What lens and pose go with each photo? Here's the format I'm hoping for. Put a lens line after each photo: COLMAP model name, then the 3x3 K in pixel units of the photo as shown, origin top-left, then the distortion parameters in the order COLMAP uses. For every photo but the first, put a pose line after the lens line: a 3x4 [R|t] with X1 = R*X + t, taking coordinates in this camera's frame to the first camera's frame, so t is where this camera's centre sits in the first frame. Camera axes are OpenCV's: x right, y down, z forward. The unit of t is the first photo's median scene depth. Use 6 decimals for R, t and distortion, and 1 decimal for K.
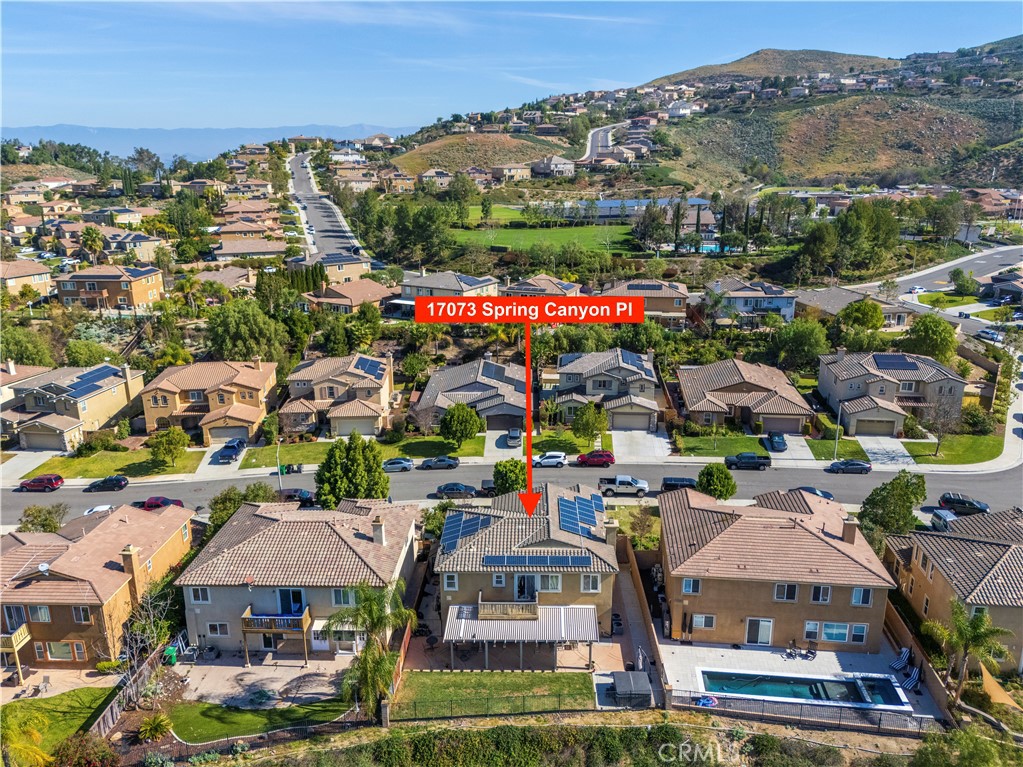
lens RADIAL K [[773.6, 0, 511.5], [0, 773.6, 383.5], [0, 0, 1]] dist [0.074891, -0.083995]
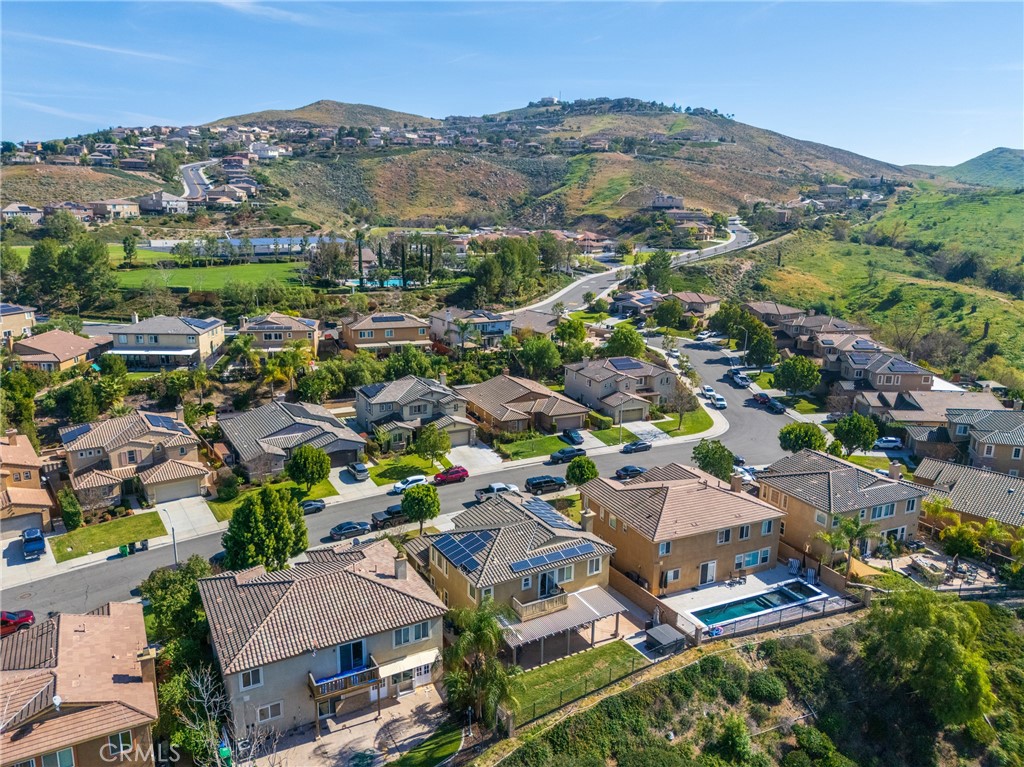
lens RADIAL K [[746.7, 0, 512.0], [0, 746.7, 383.5], [0, 0, 1]] dist [0.076540, -0.087226]
pose [[0.854740, -0.106191, 0.508079, -0.247824], [0.126921, 0.991893, -0.006209, -0.009488], [-0.503301, 0.069793, 0.861288, 0.037829]]
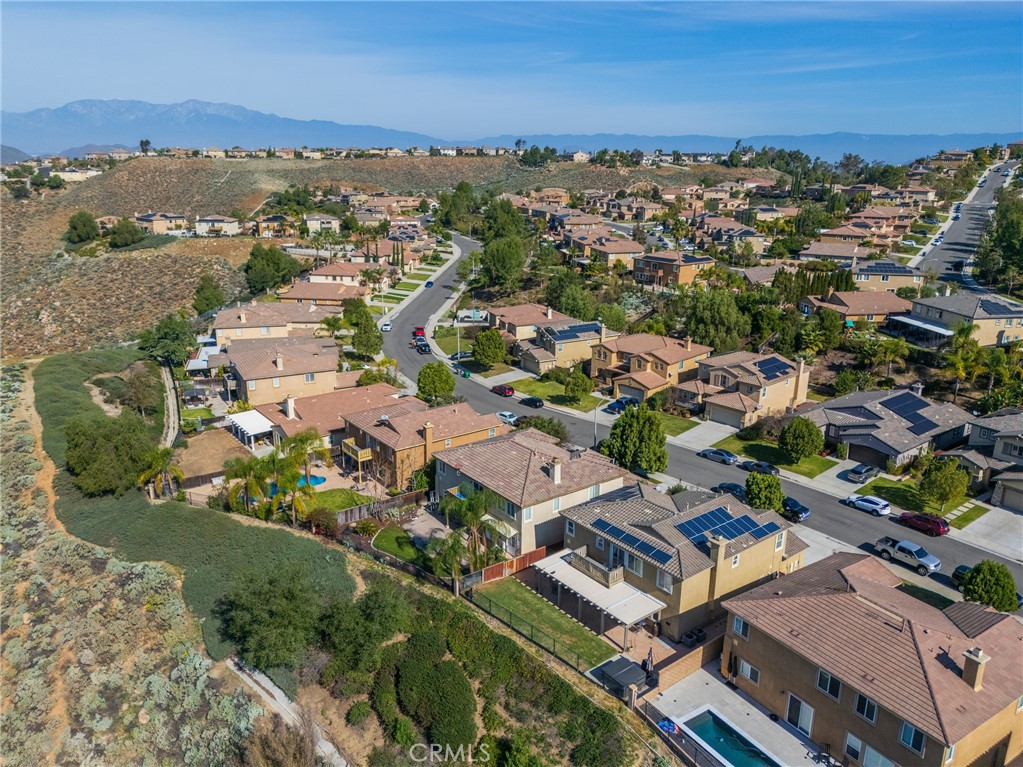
lens RADIAL K [[746.0, 0, 511.5], [0, 746.0, 383.5], [0, 0, 1]] dist [0.076540, -0.087226]
pose [[0.637914, 0.235724, -0.733144, 0.291045], [-0.233667, 0.966367, 0.107396, -0.023955], [0.733802, 0.102803, 0.671540, 0.075796]]
